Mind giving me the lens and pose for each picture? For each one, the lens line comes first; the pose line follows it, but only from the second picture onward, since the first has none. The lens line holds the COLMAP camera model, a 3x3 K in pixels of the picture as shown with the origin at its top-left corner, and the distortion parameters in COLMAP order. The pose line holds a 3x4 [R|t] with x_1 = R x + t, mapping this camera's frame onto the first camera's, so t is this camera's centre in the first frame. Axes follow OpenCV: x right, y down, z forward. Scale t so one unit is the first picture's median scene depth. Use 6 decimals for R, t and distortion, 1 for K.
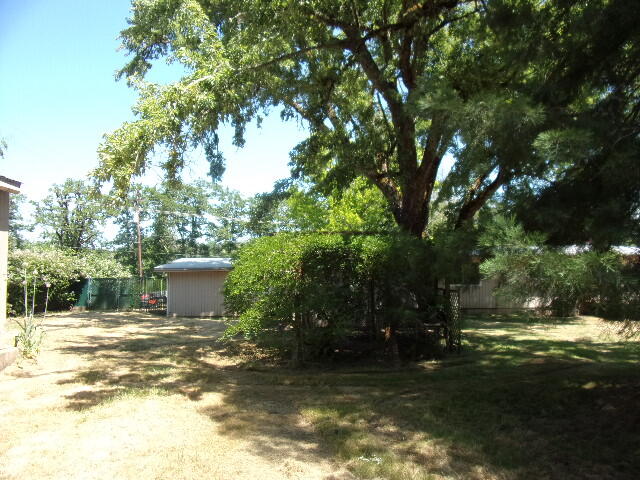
lens RADIAL K [[453.4, 0, 320.0], [0, 453.4, 240.0], [0, 0, 1]] dist [-0.011517, -0.005810]
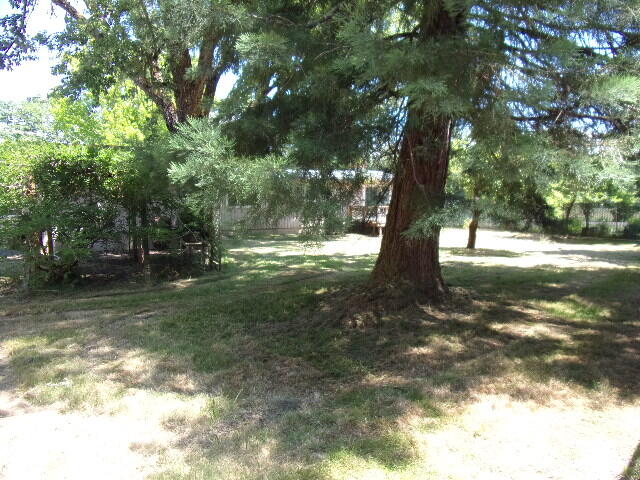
lens RADIAL K [[453.4, 0, 320.0], [0, 453.4, 240.0], [0, 0, 1]] dist [-0.011517, -0.005810]
pose [[0.919340, -0.031781, 0.392177, 0.128820], [-0.032407, 0.987230, 0.155971, 0.018805], [-0.392126, -0.156100, 0.906570, 0.003330]]
